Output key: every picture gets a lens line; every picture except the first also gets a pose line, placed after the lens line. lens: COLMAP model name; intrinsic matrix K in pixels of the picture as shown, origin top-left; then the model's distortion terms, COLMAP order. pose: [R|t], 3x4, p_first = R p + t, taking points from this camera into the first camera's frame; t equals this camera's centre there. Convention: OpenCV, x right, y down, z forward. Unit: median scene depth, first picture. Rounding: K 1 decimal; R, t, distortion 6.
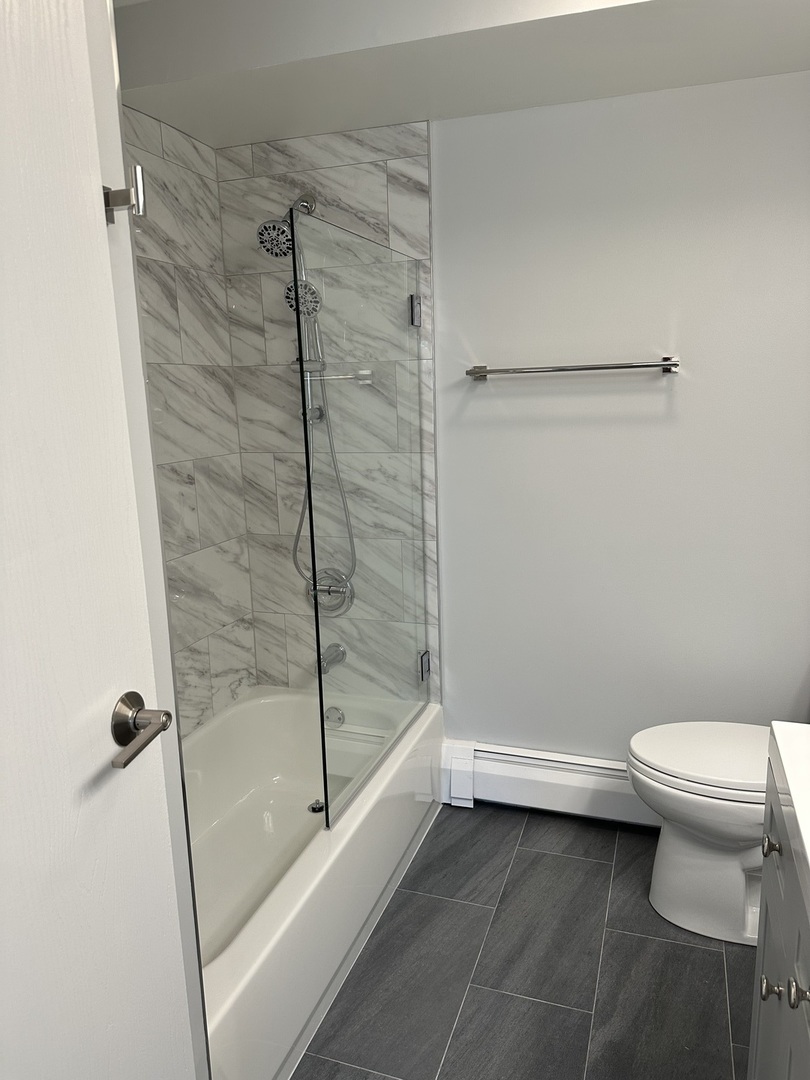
lens RADIAL K [[768.5, 0, 405.1], [0, 768.5, 538.2], [0, 0, 1]] dist [-0.002345, -0.006552]
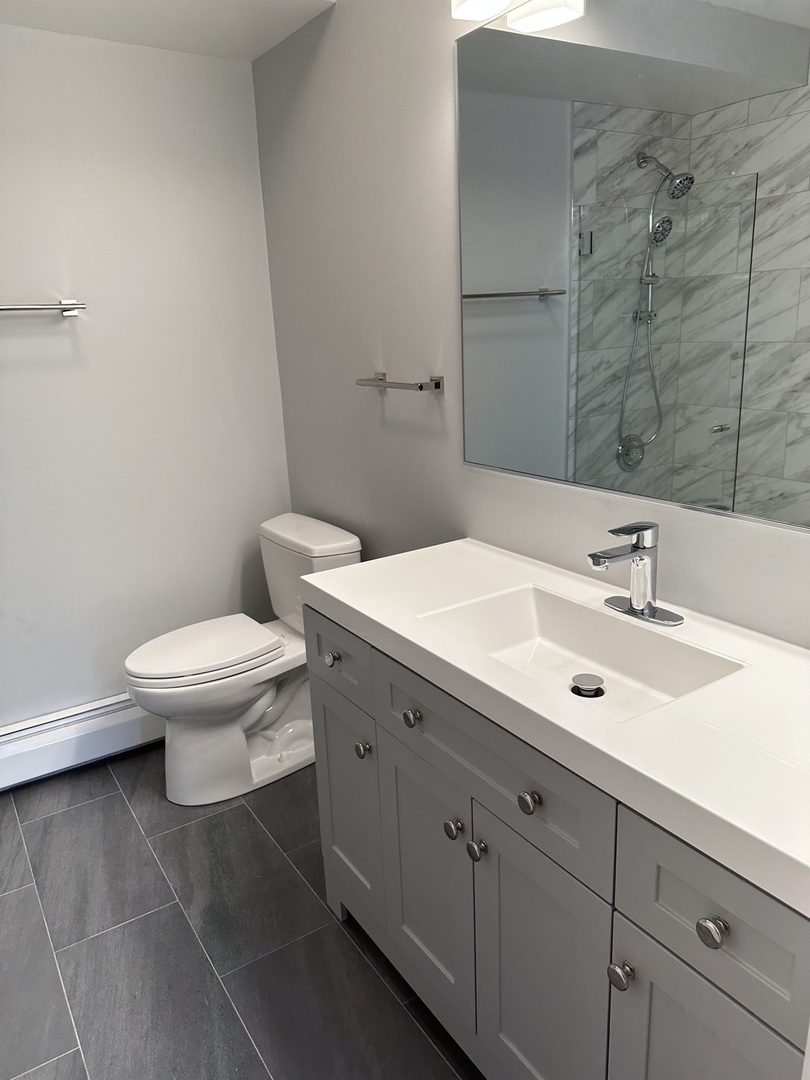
lens RADIAL K [[768.5, 0, 402.8], [0, 768.5, 537.9], [0, 0, 1]] dist [-0.002345, -0.006552]
pose [[0.618908, -0.212778, 0.756094, -0.247446], [0.182280, 0.975238, 0.125242, 0.031445], [-0.764020, 0.060308, 0.642368, 0.016131]]
